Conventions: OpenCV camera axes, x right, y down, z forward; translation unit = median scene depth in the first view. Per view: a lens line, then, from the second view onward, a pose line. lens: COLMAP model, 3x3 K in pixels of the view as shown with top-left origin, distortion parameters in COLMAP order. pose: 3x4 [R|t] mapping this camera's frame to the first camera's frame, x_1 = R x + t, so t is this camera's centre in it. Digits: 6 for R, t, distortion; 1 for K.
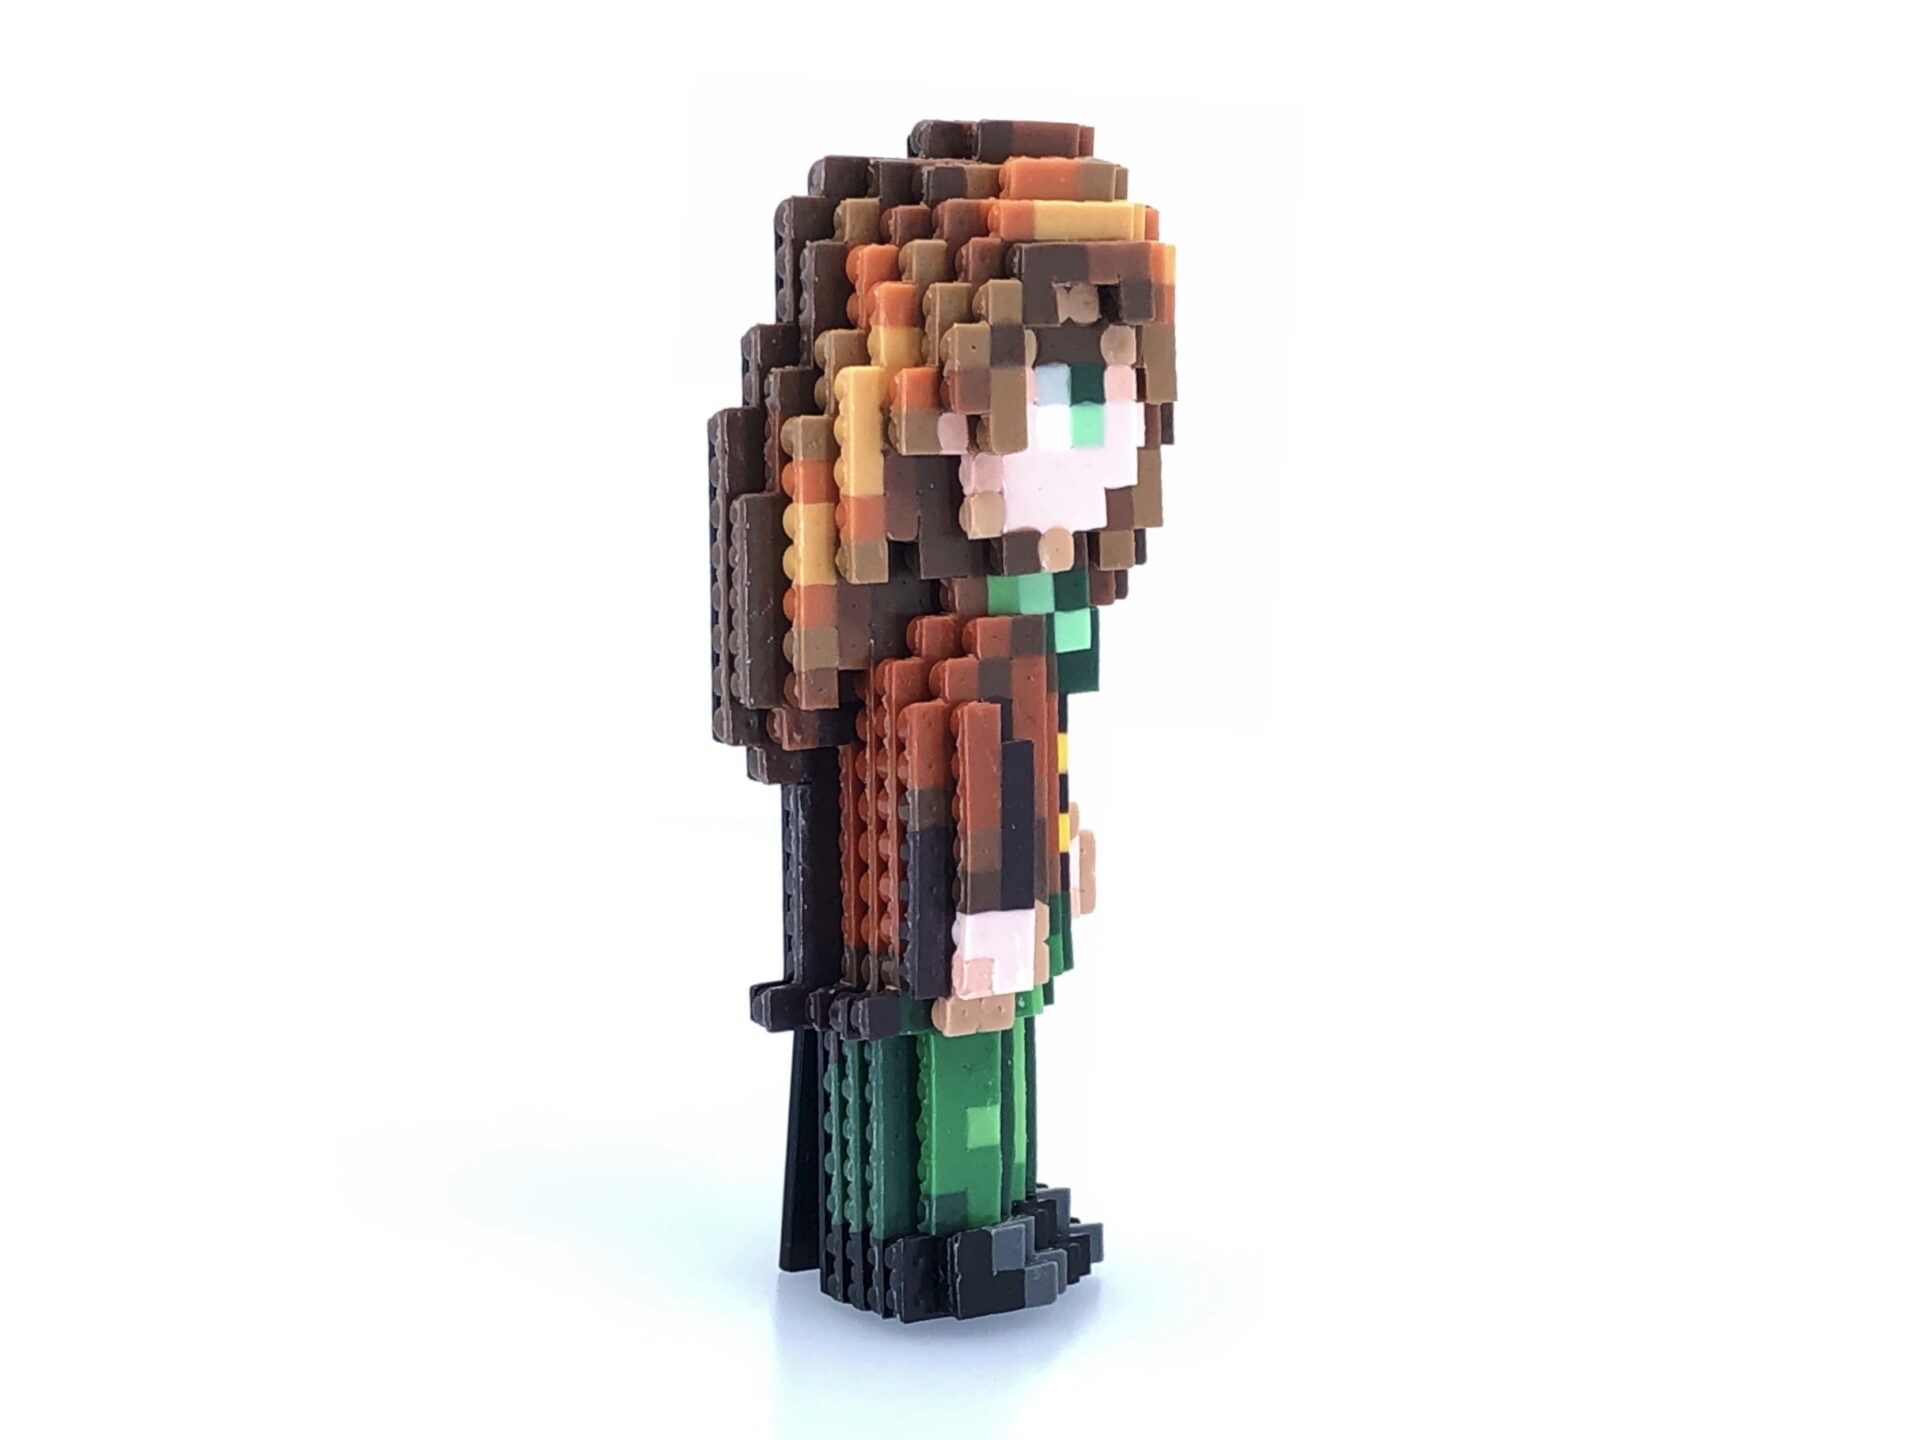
lens RADIAL K [[4484.9, 0, 962.0], [0, 4484.9, 512.2], [0, 0, 1]] dist [0.058502, 0.032125]
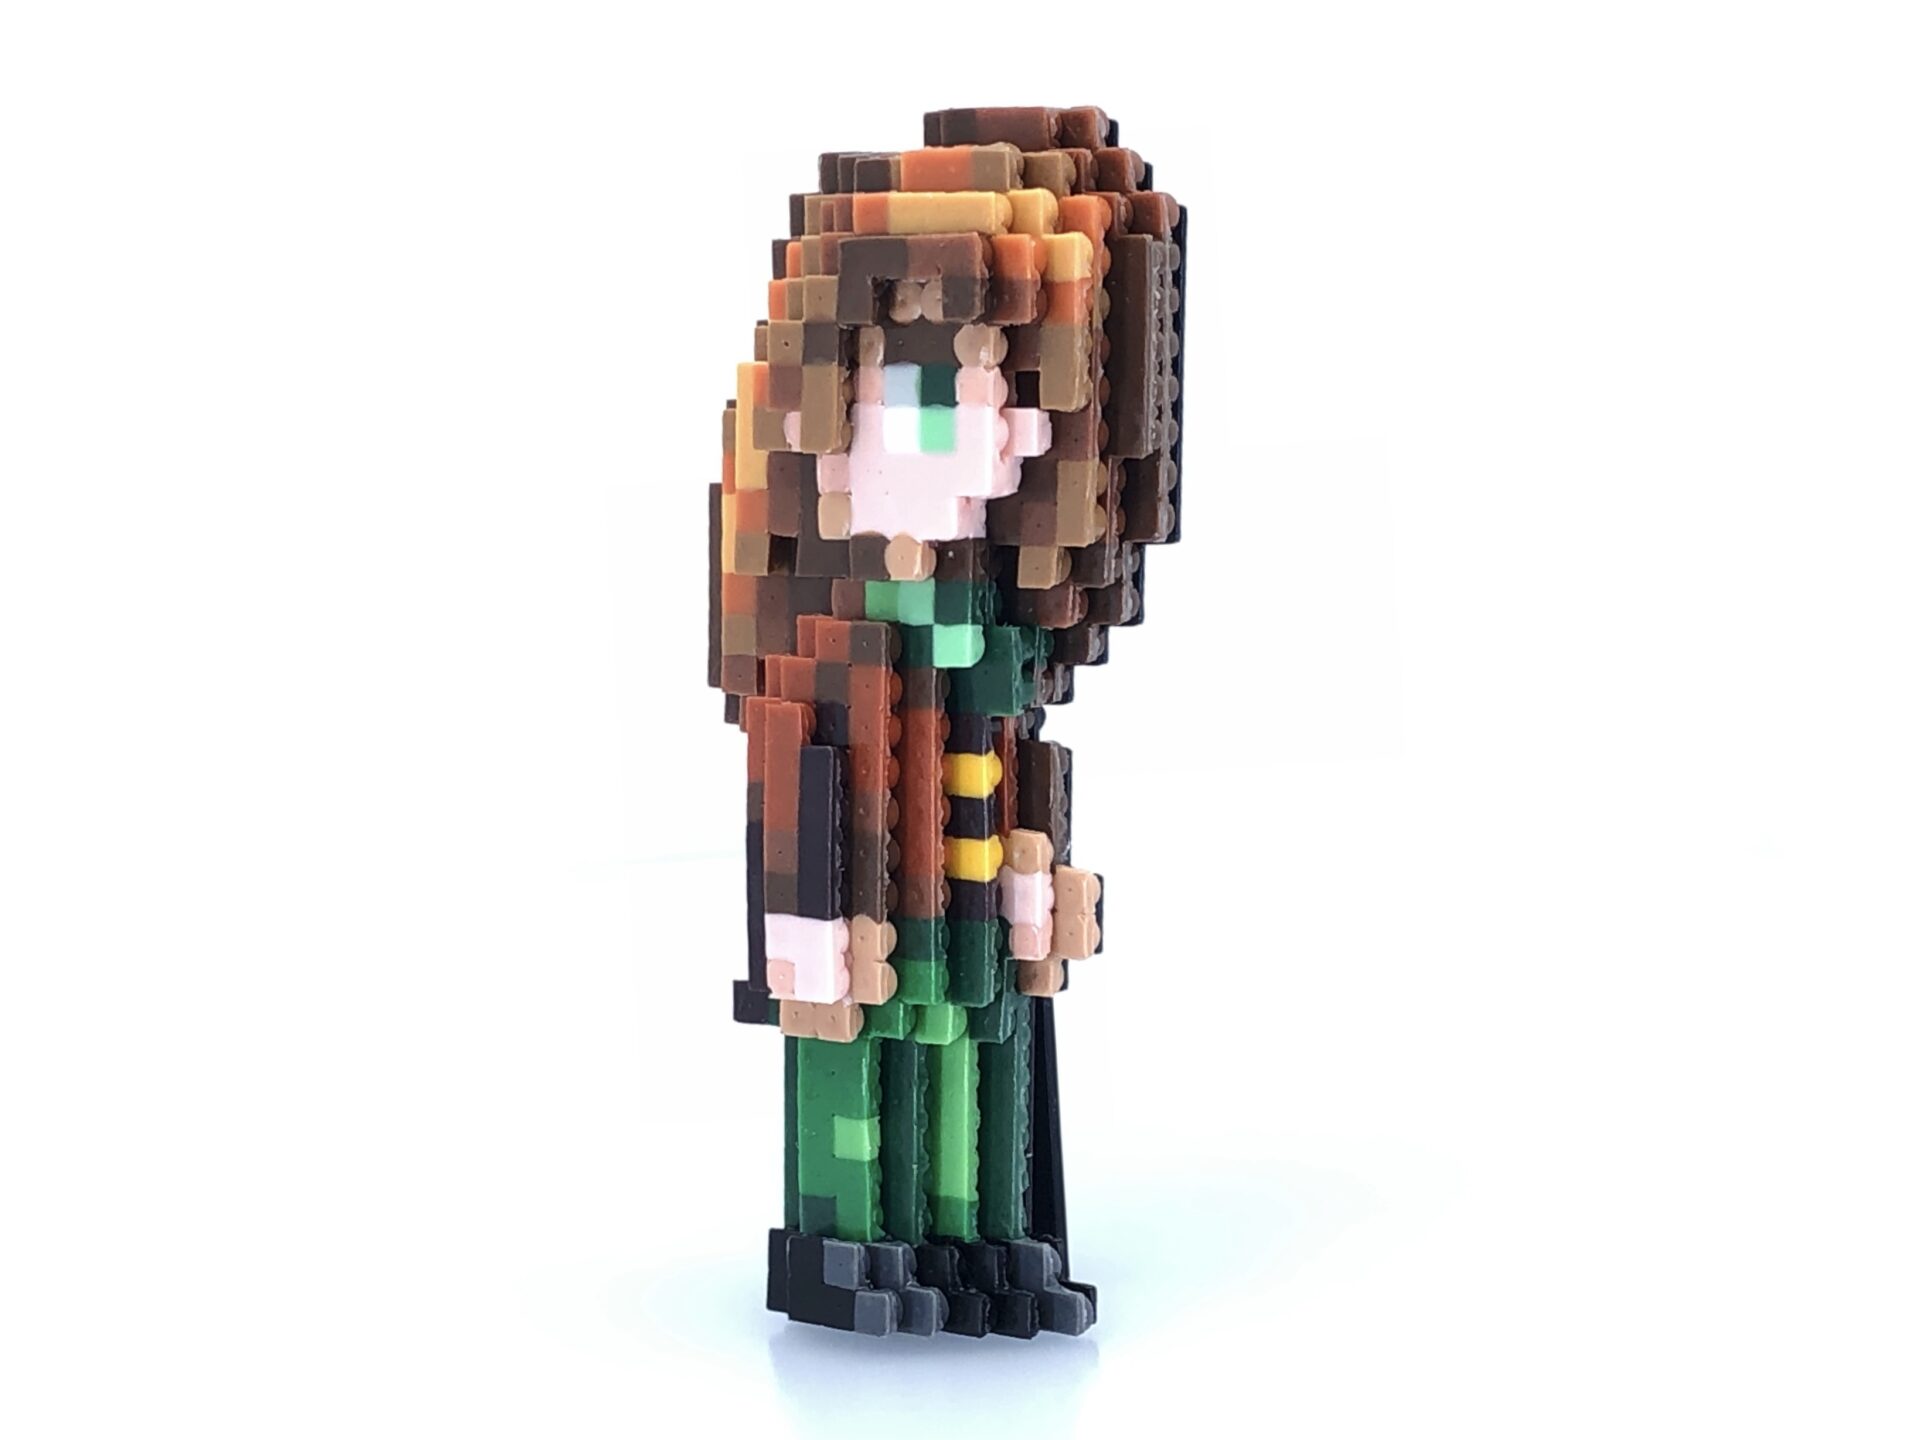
lens RADIAL K [[4347.6, 0, 957.8], [0, 4347.6, 618.7], [0, 0, 1]] dist [0.010918, 0.072399]
pose [[0.308999, 0.072315, -0.948309, 0.908354], [-0.050557, 0.996944, 0.059550, -0.034569], [0.949718, 0.029543, 0.311711, 0.723712]]
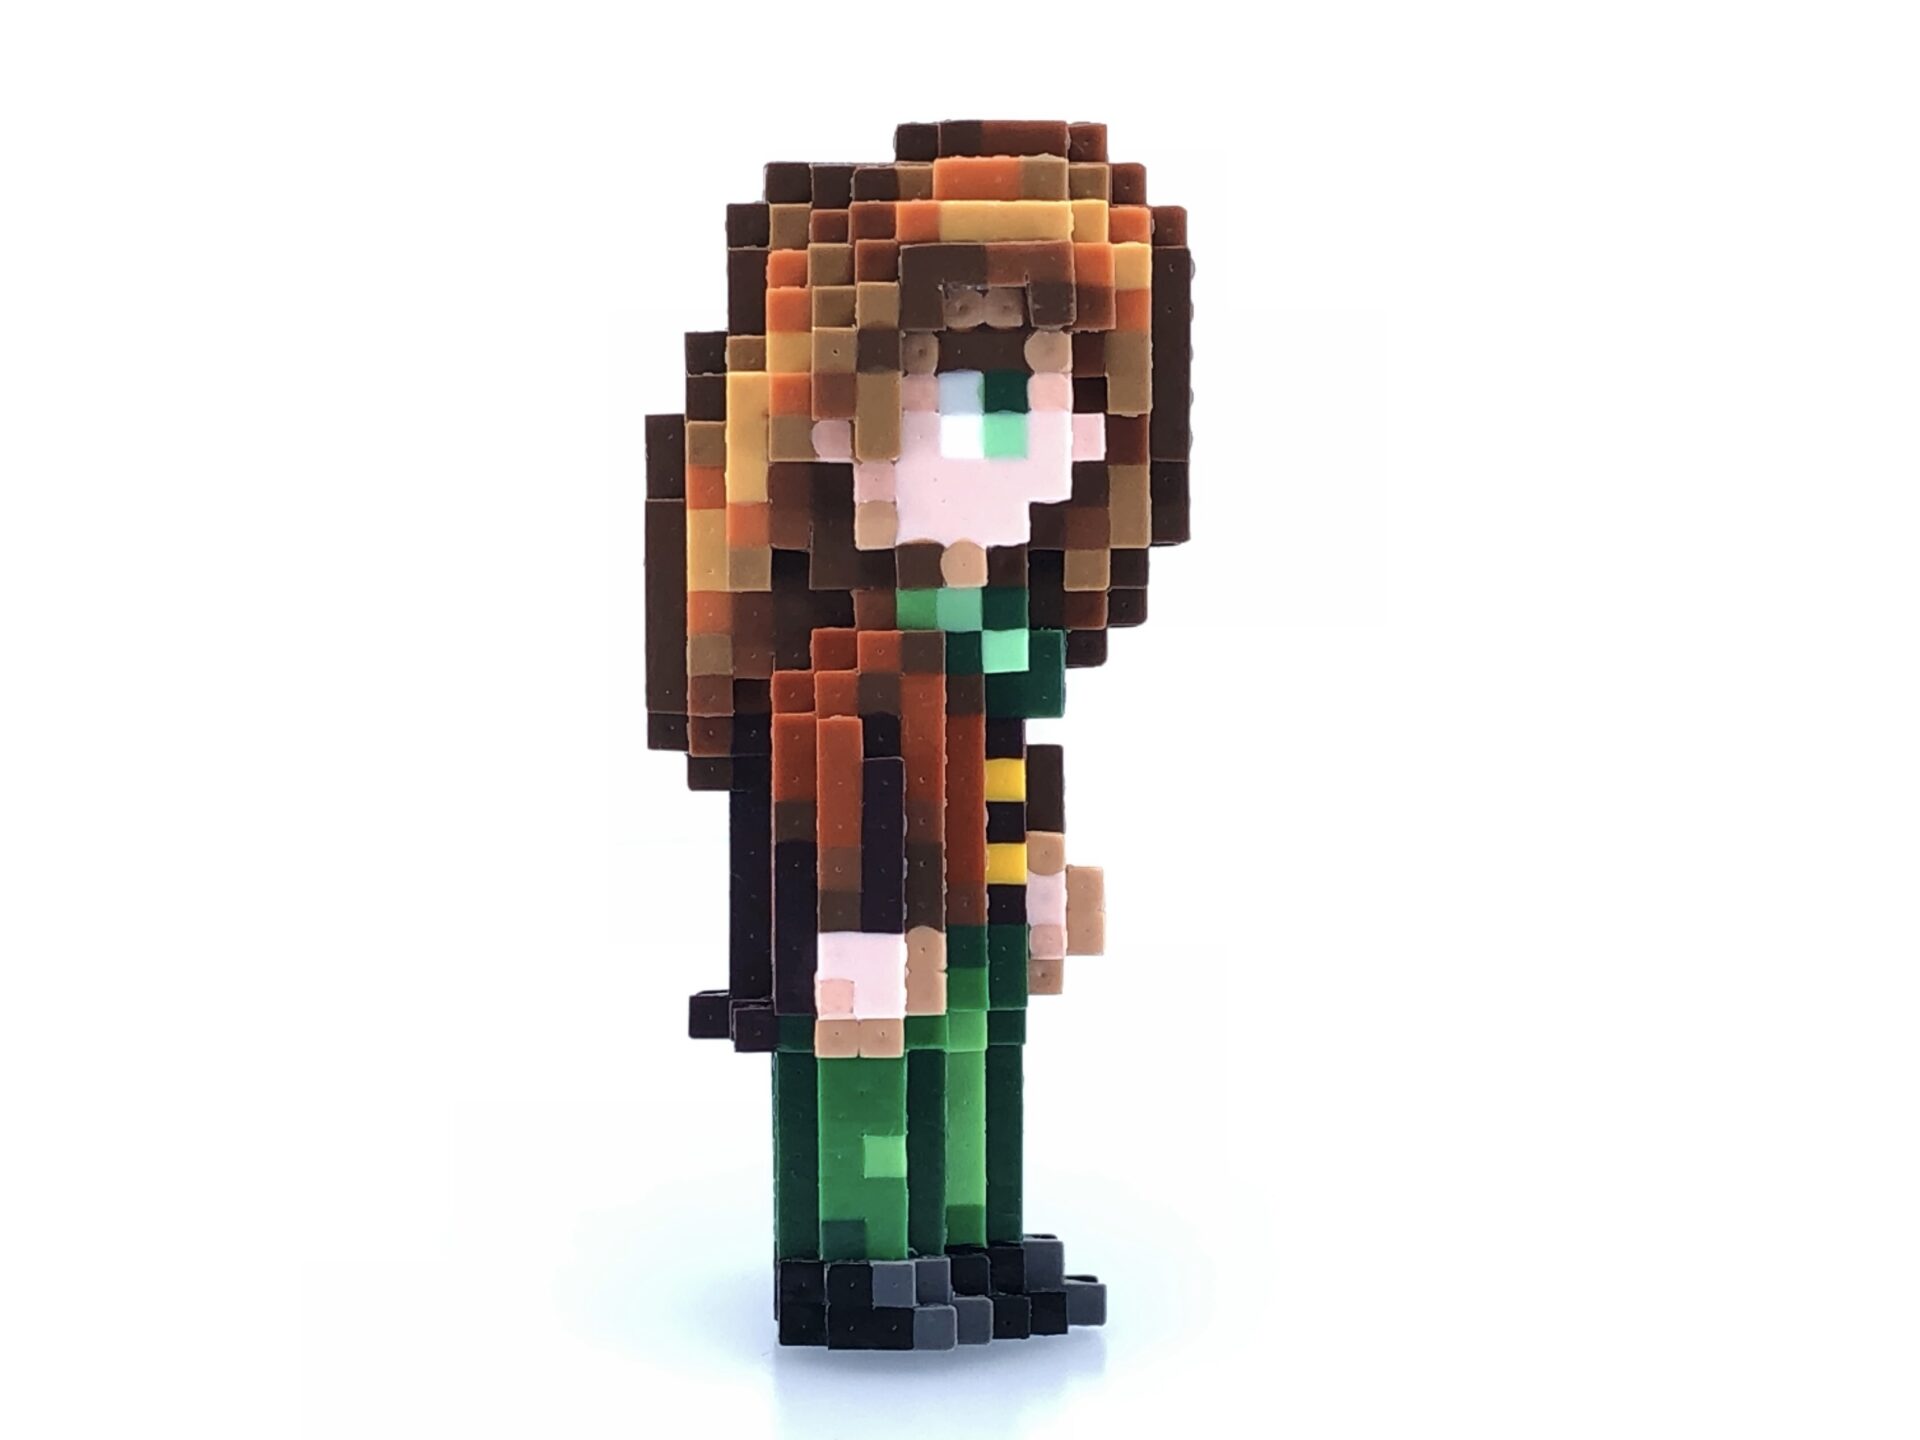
lens RADIAL K [[4347.6, 0, 957.8], [0, 4347.6, 618.7], [0, 0, 1]] dist [0.010918, 0.072399]
pose [[0.798038, 0.027595, -0.601975, 0.581572], [-0.030373, 0.999523, 0.005553, 0.014926], [0.601841, 0.013853, 0.798496, 0.257297]]
